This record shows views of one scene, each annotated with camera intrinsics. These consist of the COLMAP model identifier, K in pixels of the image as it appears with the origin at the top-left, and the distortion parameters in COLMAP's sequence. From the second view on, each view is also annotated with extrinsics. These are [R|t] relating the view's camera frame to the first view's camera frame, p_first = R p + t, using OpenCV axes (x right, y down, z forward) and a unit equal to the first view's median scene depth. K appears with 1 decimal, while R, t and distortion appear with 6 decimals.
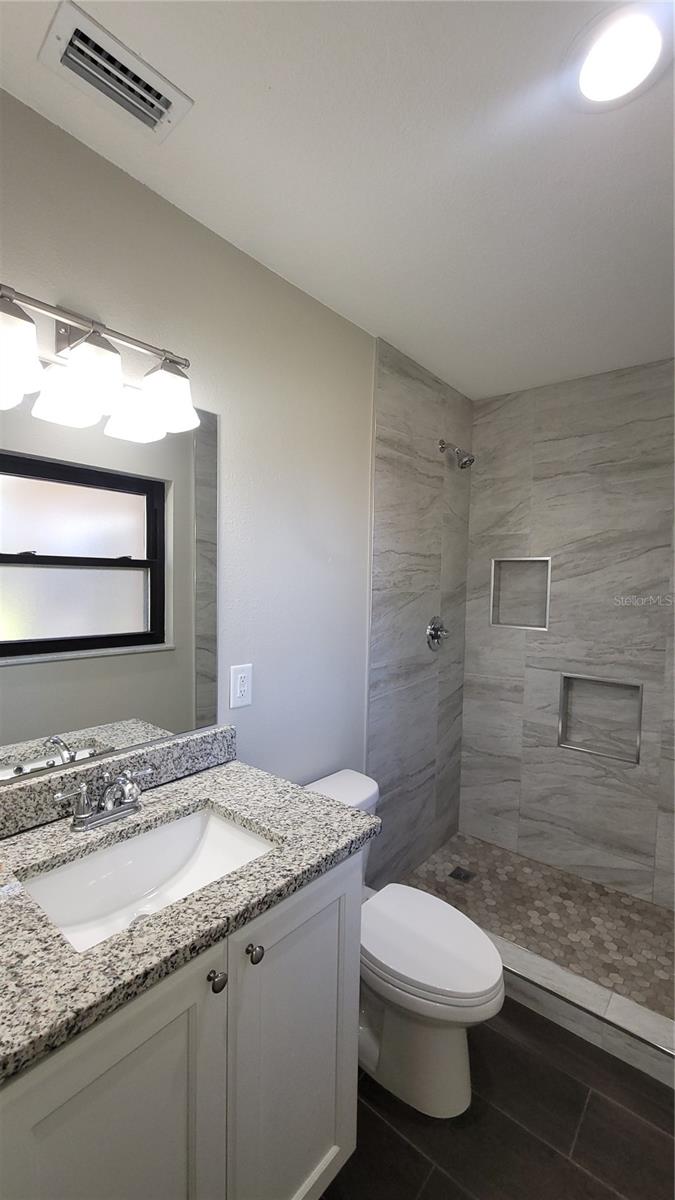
lens RADIAL K [[493.8, 0, 333.3], [0, 493.8, 601.7], [0, 0, 1]] dist [-0.001301, 0.000209]
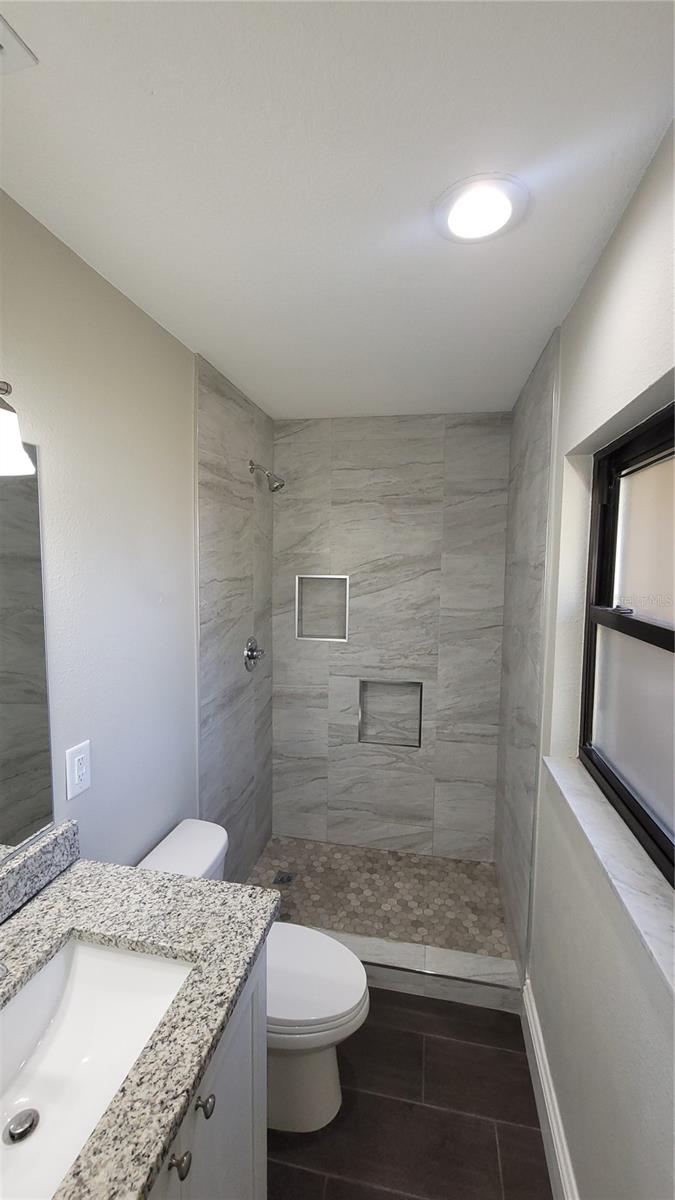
lens RADIAL K [[493.8, 0, 332.5], [0, 493.8, 602.2], [0, 0, 1]] dist [-0.001301, 0.000209]
pose [[0.878572, -0.050328, 0.474951, -0.137204], [0.026434, 0.998032, 0.056857, -0.107863], [-0.476878, -0.037398, 0.878174, 0.047170]]
